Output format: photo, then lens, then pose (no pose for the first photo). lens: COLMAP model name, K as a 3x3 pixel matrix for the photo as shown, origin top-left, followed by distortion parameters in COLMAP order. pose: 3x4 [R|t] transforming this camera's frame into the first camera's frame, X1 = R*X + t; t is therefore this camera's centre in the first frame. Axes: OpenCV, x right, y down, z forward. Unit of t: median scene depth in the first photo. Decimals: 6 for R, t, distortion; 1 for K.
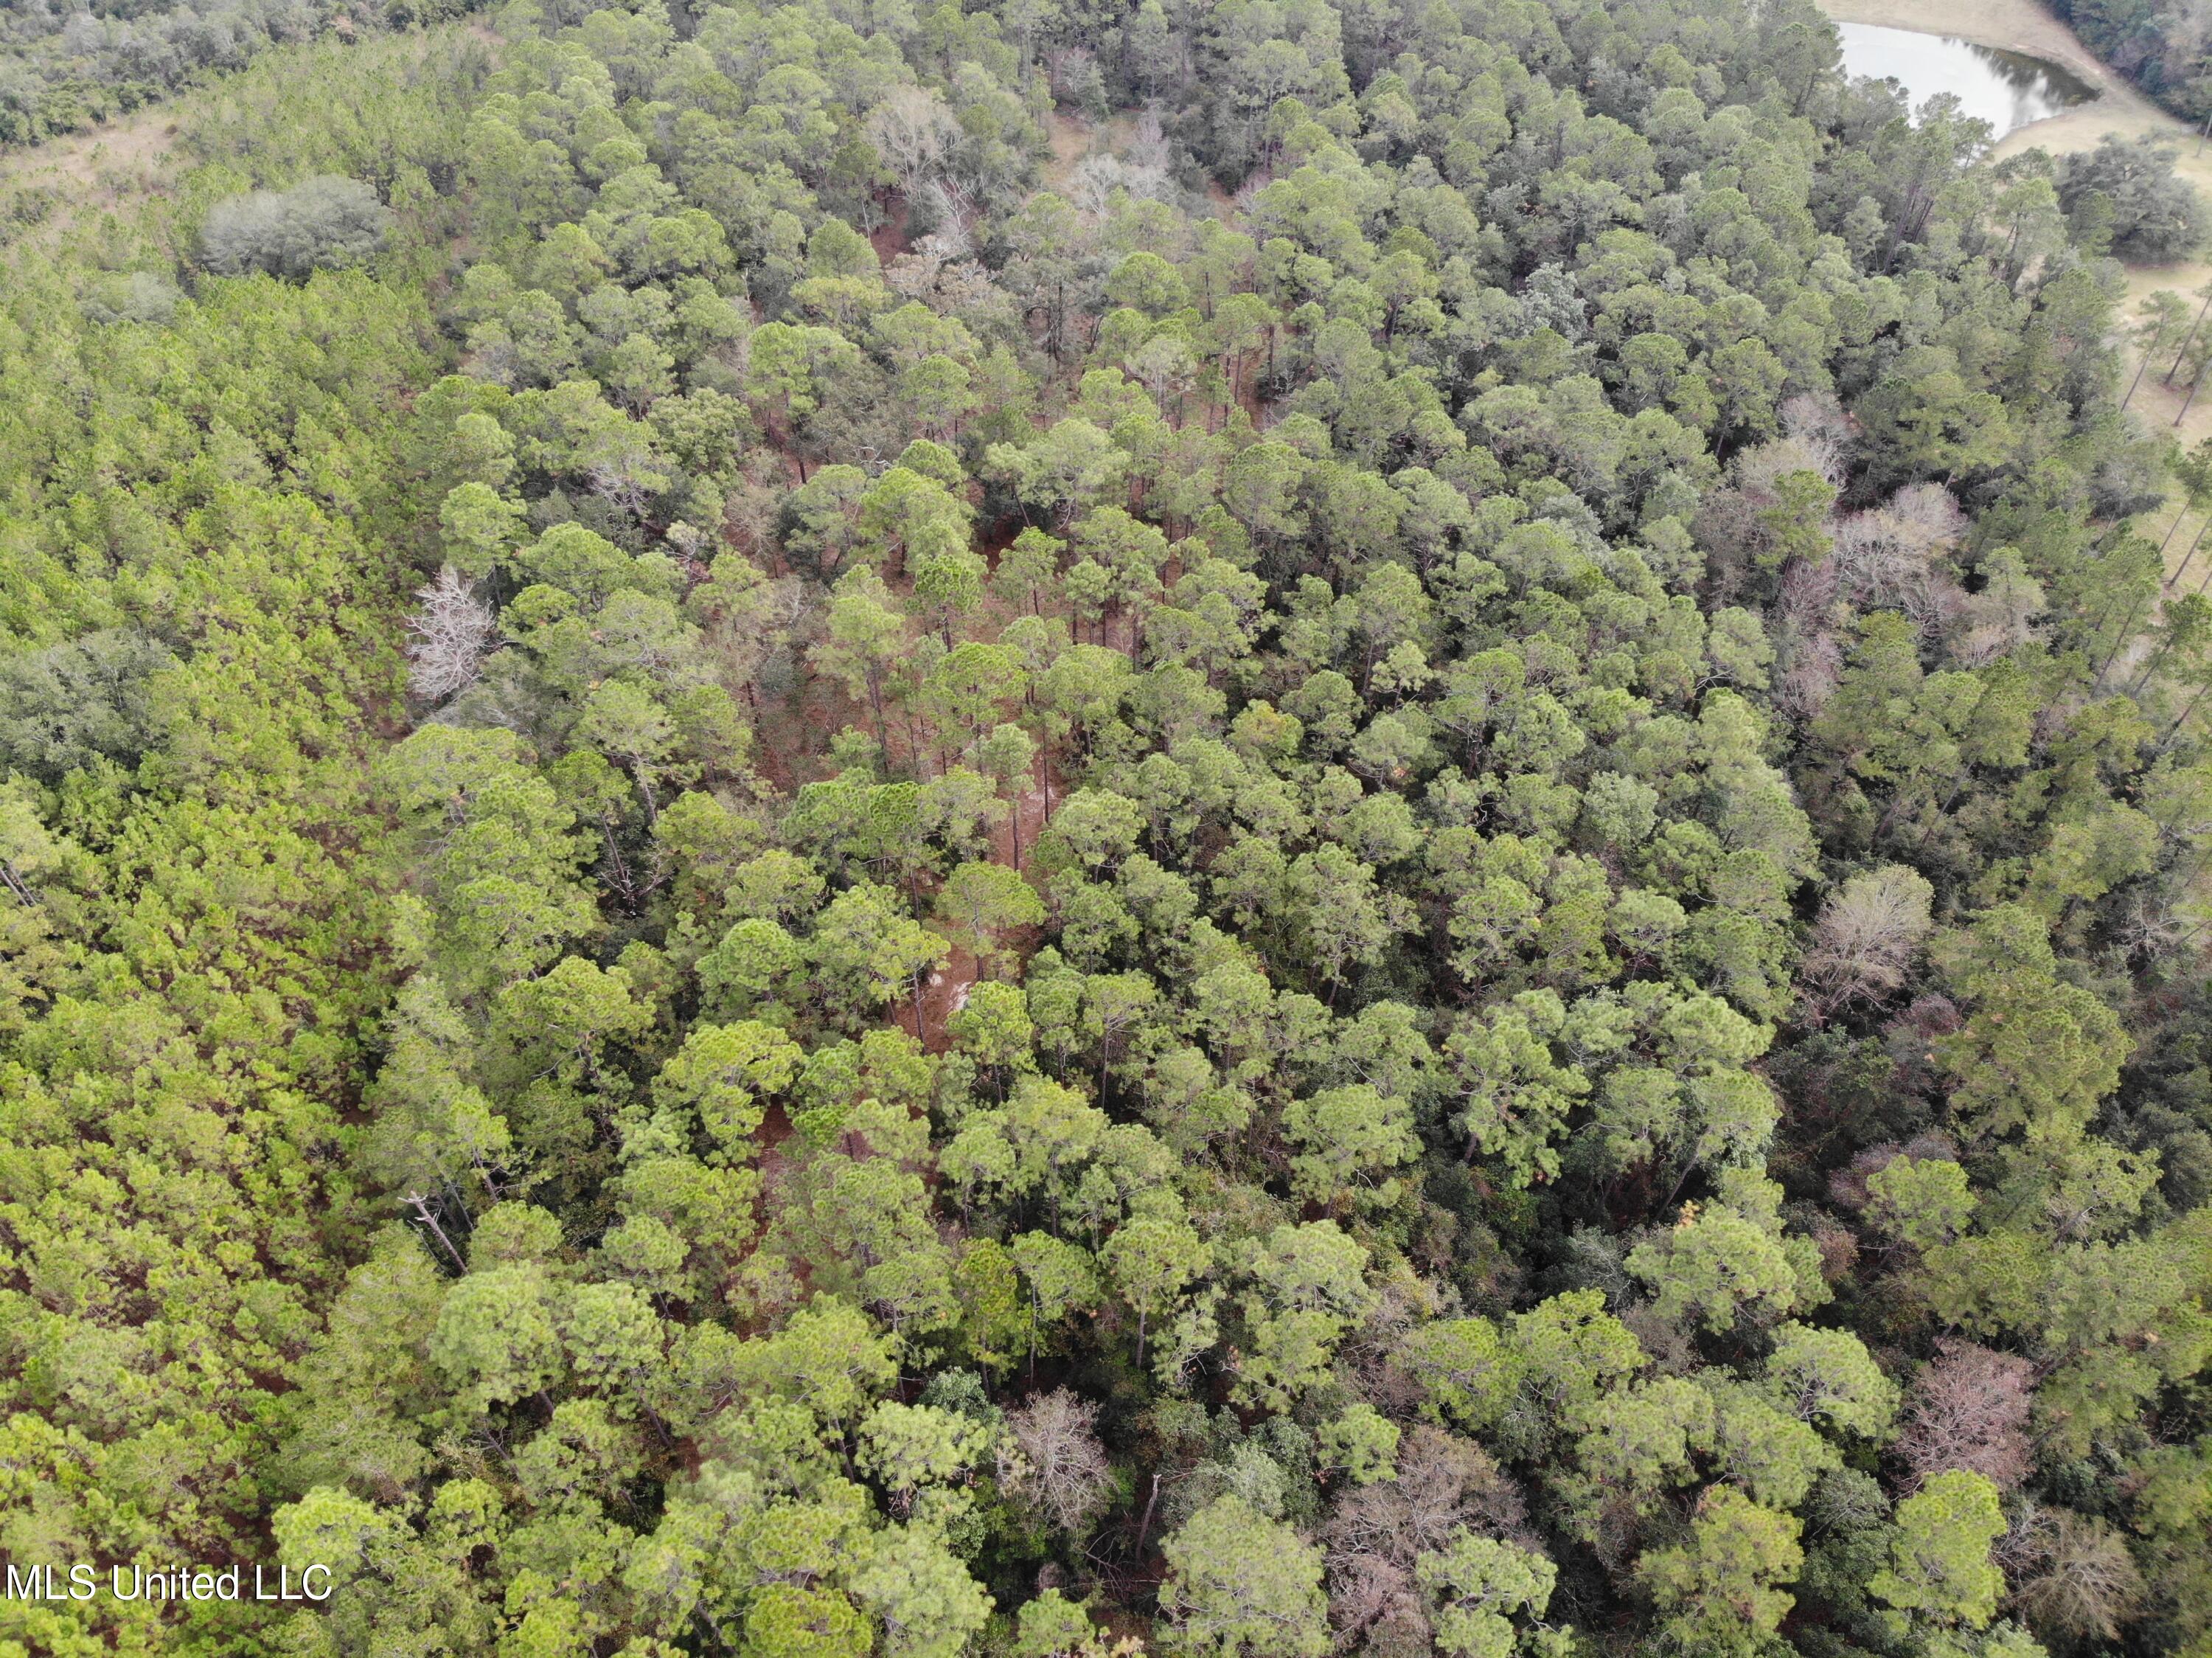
lens RADIAL K [[1616.0, 0, 1106.0], [0, 1616.0, 829.0], [0, 0, 1]] dist [0.077980, -0.199170]
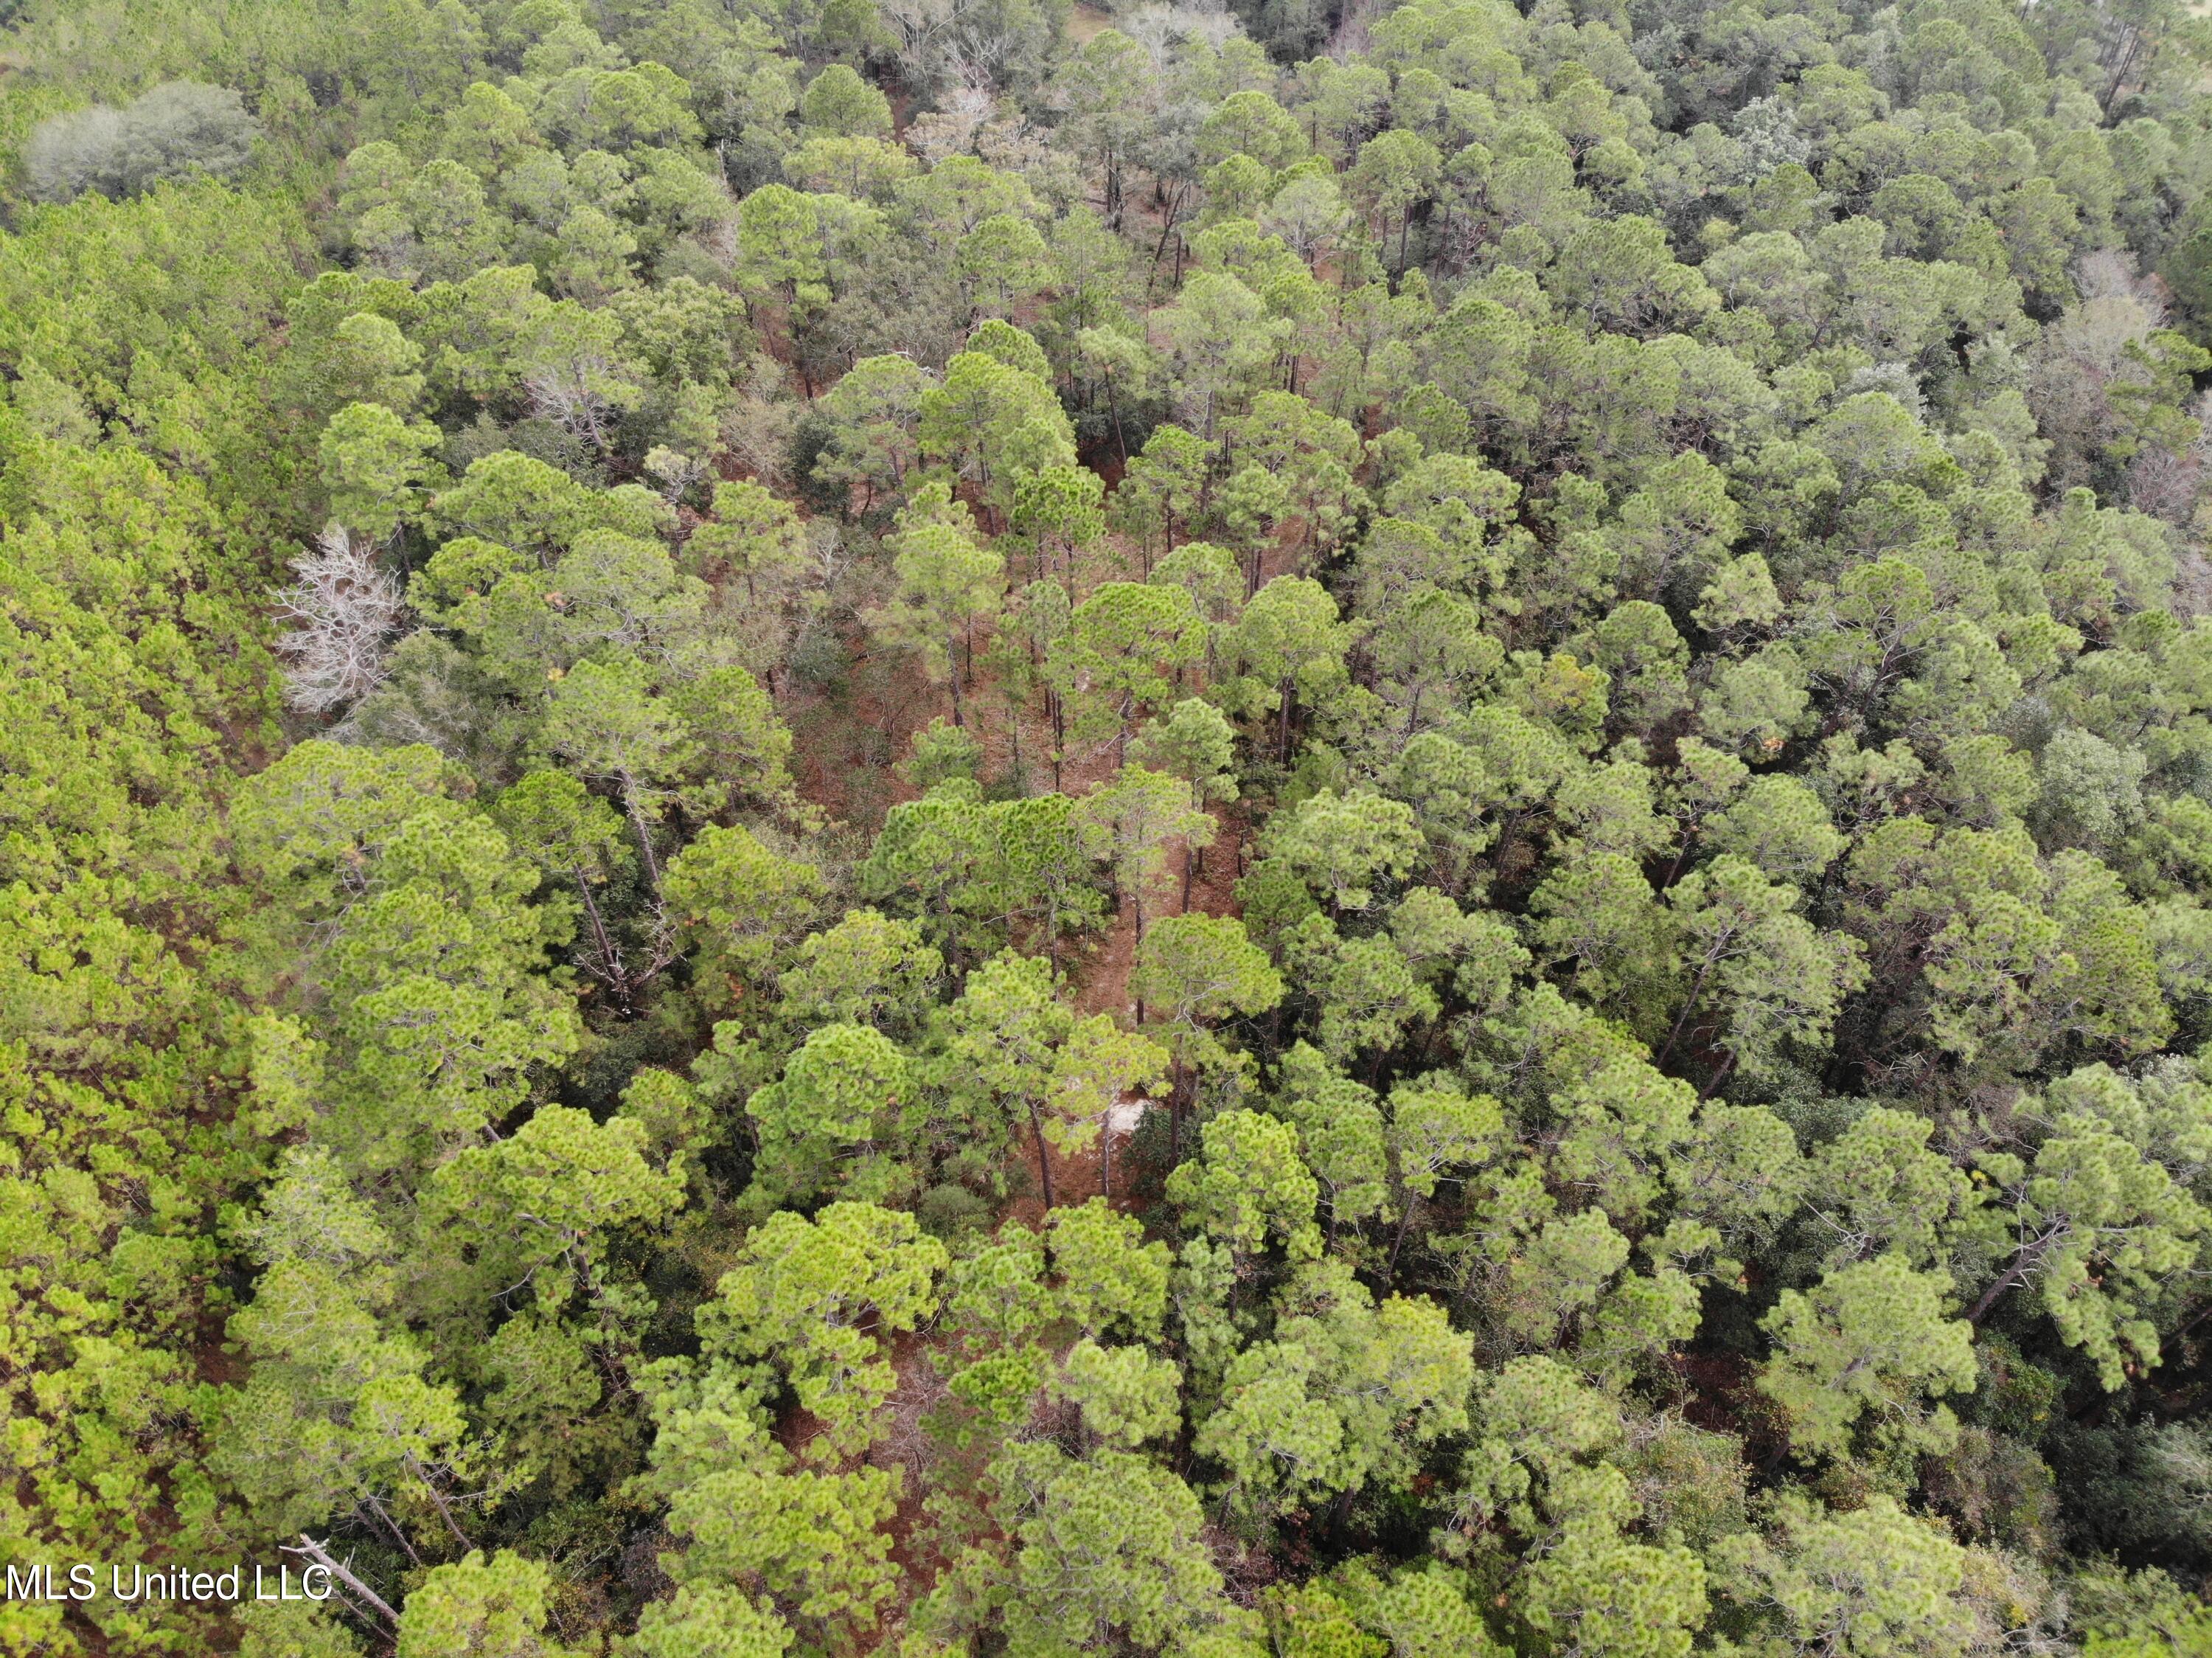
lens RADIAL K [[1584.4, 0, 1069.9], [0, 1584.4, 823.8], [0, 0, 1]] dist [0.049906, -0.143664]
pose [[0.998391, -0.050785, 0.025215, -0.119957], [0.051191, 0.998565, -0.015724, -0.006190], [-0.024380, 0.016989, 0.999558, 0.333548]]
